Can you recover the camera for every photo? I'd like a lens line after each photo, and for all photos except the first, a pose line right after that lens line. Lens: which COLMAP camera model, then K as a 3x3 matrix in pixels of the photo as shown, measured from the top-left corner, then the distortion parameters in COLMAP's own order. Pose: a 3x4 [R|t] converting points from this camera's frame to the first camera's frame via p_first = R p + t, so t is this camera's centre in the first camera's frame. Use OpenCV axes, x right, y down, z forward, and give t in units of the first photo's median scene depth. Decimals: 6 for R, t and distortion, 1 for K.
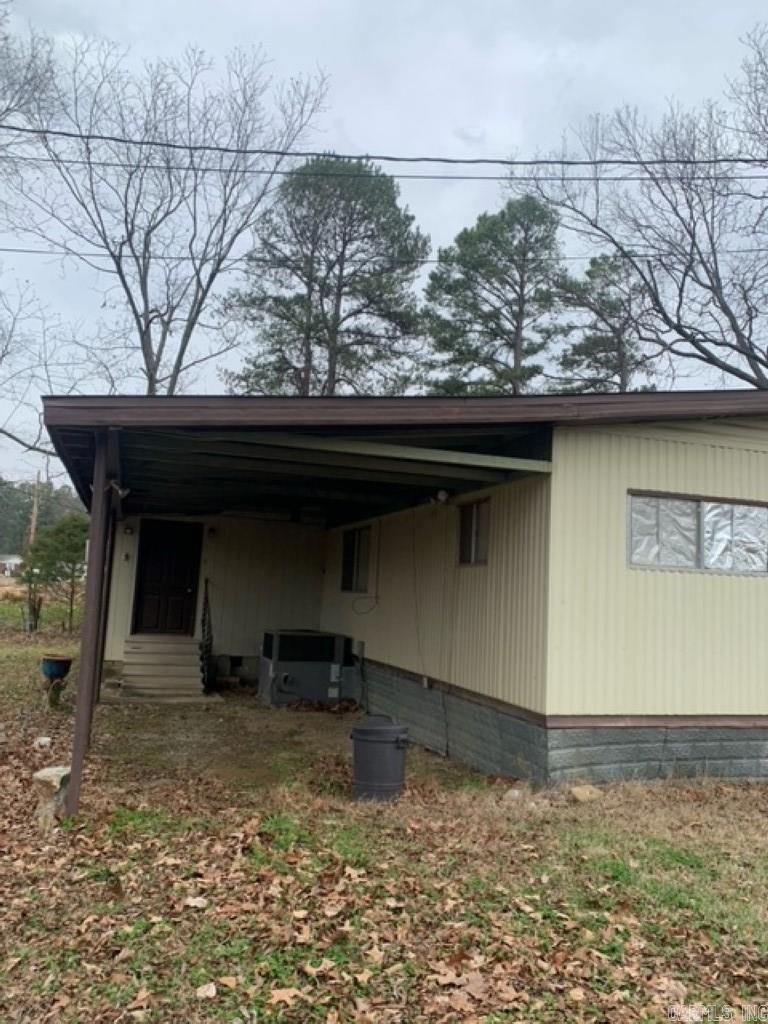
lens RADIAL K [[792.6, 0, 382.9], [0, 792.6, 511.3], [0, 0, 1]] dist [0.029957, -0.011869]
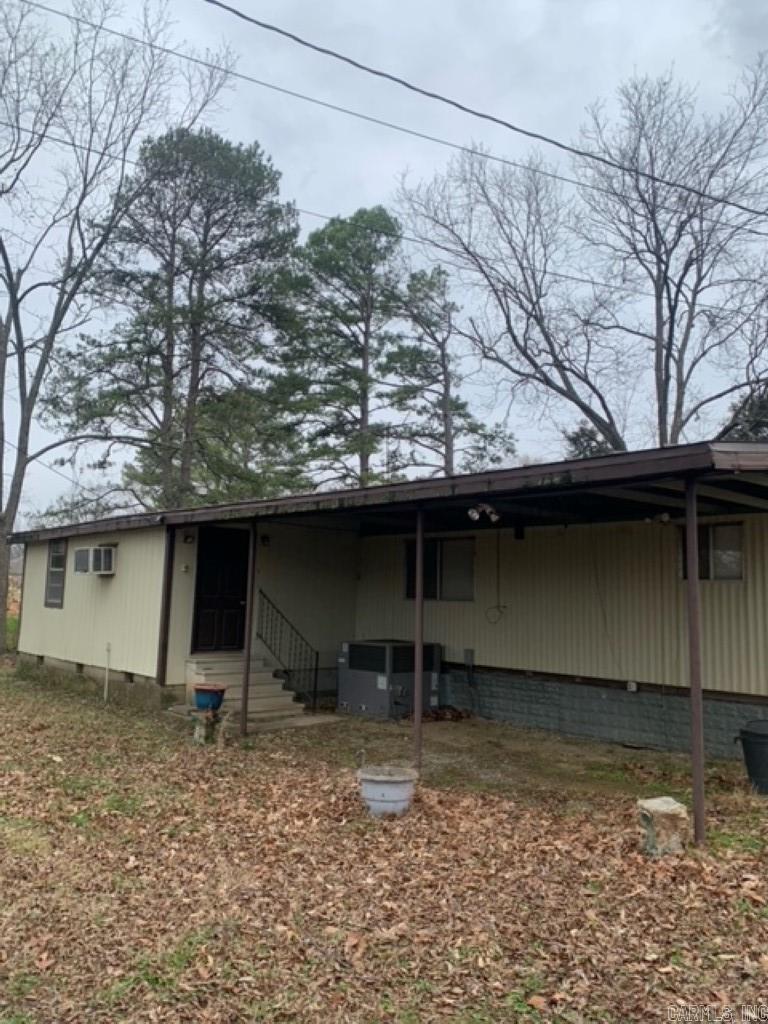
lens RADIAL K [[792.6, 0, 383.2], [0, 792.6, 510.3], [0, 0, 1]] dist [0.029957, -0.011869]
pose [[0.907909, 0.017202, 0.418814, -0.482646], [-0.023778, 0.999662, 0.010488, -0.021963], [-0.418492, -0.019480, 0.908012, 0.093406]]
